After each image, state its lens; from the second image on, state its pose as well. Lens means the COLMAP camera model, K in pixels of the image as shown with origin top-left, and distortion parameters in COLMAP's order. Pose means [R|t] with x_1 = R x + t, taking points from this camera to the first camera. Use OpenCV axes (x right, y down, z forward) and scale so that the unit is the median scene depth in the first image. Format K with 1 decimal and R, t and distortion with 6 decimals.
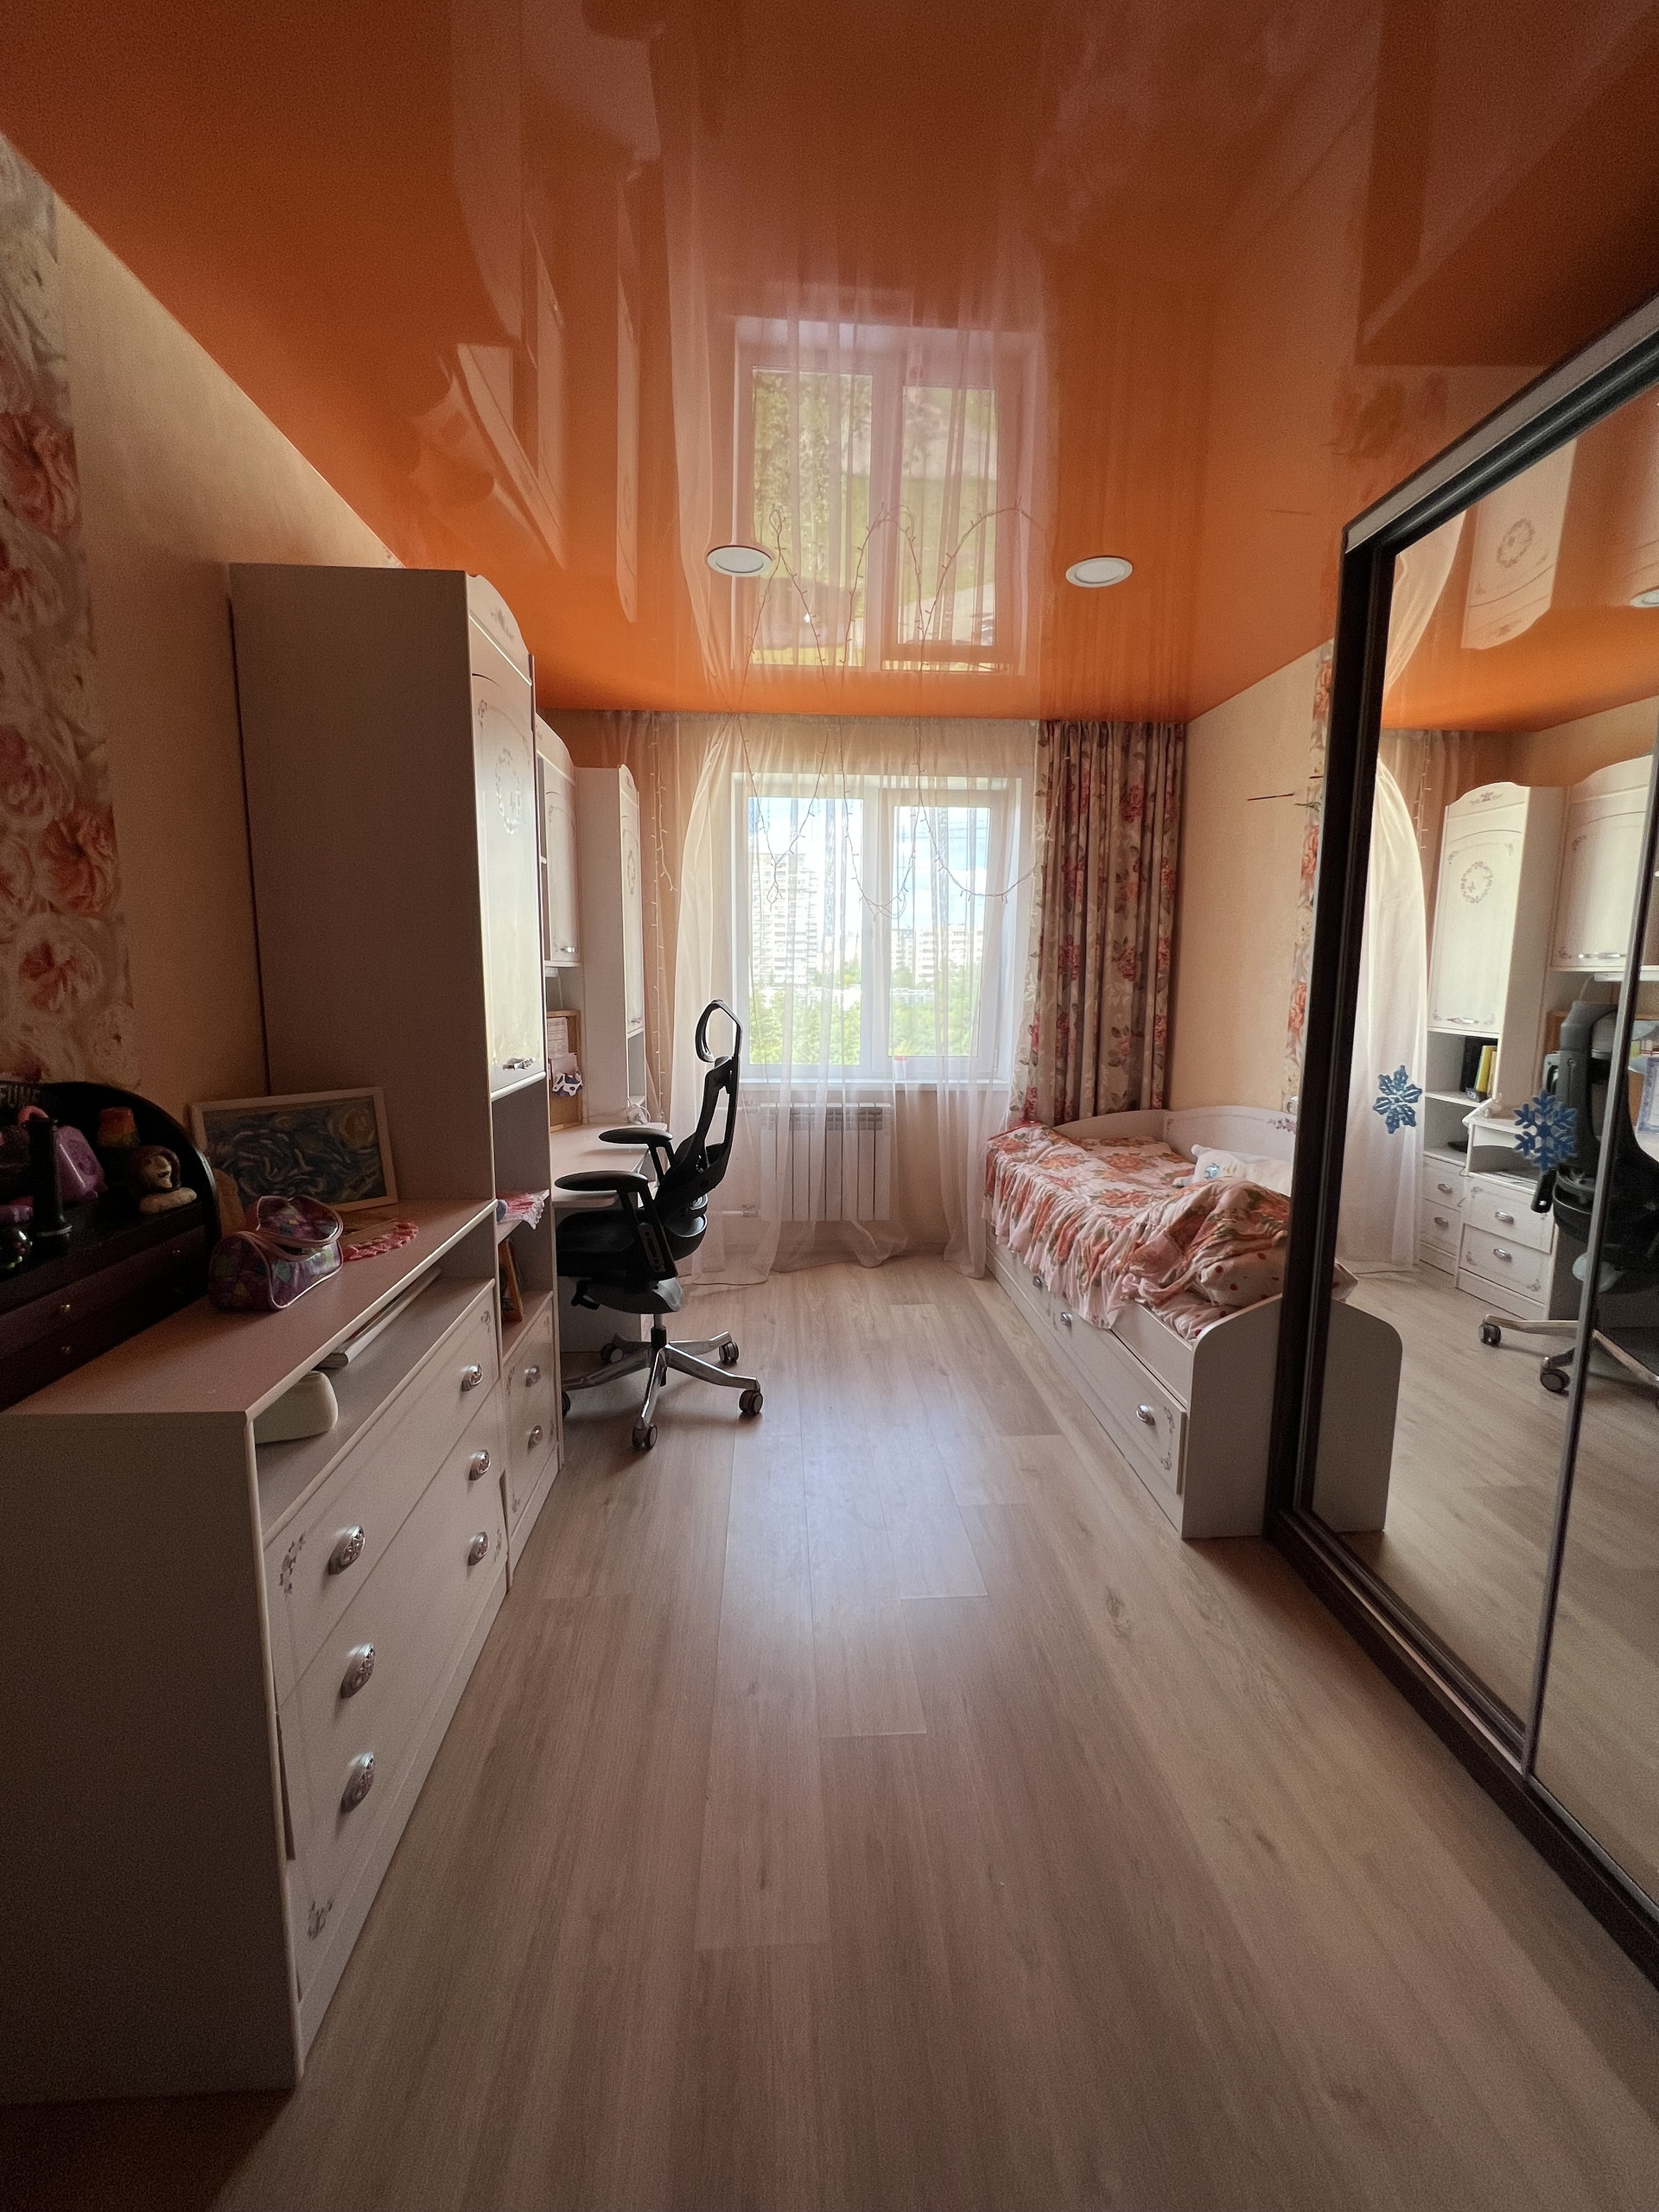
lens RADIAL K [[891.1, 0, 823.3], [0, 891.1, 1104.3], [0, 0, 1]] dist [-0.004143, 0.002002]
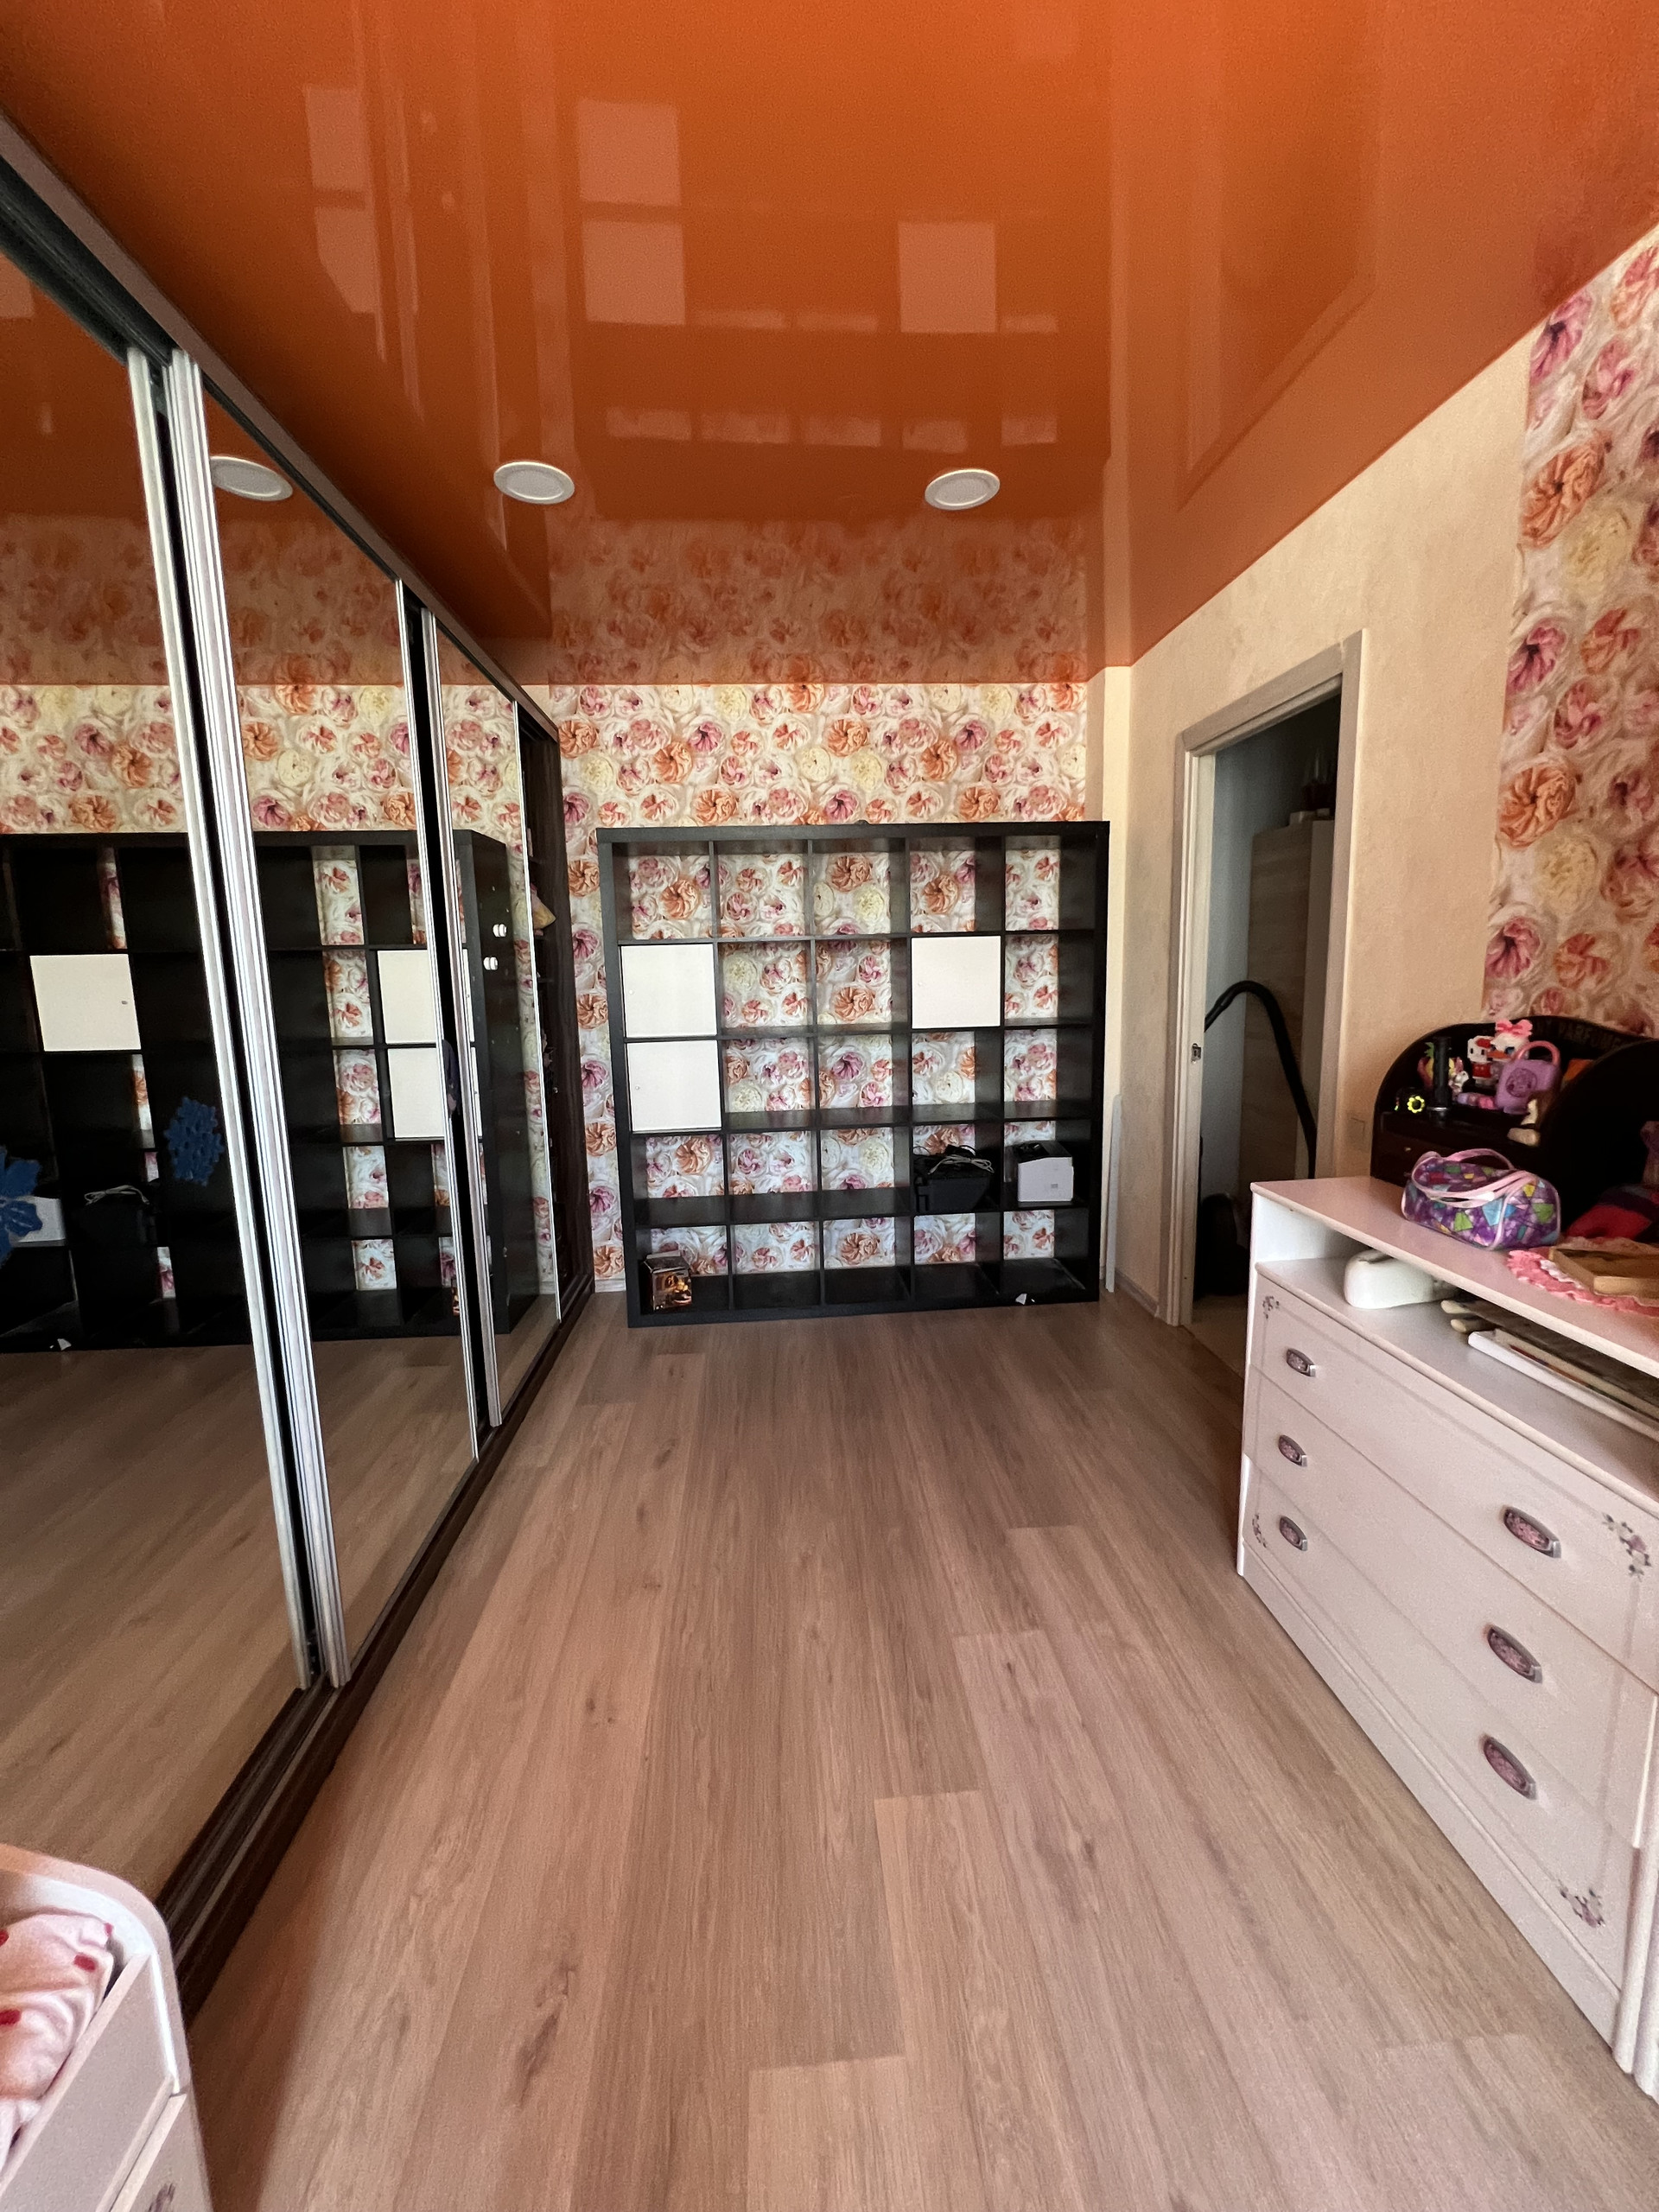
lens RADIAL K [[891.1, 0, 832.4], [0, 891.1, 1101.3], [0, 0, 1]] dist [-0.004143, 0.002002]
pose [[-0.999724, 0.019892, -0.012496, 0.203401], [0.015242, 0.954044, 0.299279, -0.315046], [0.017875, 0.299006, -0.954084, 2.173583]]
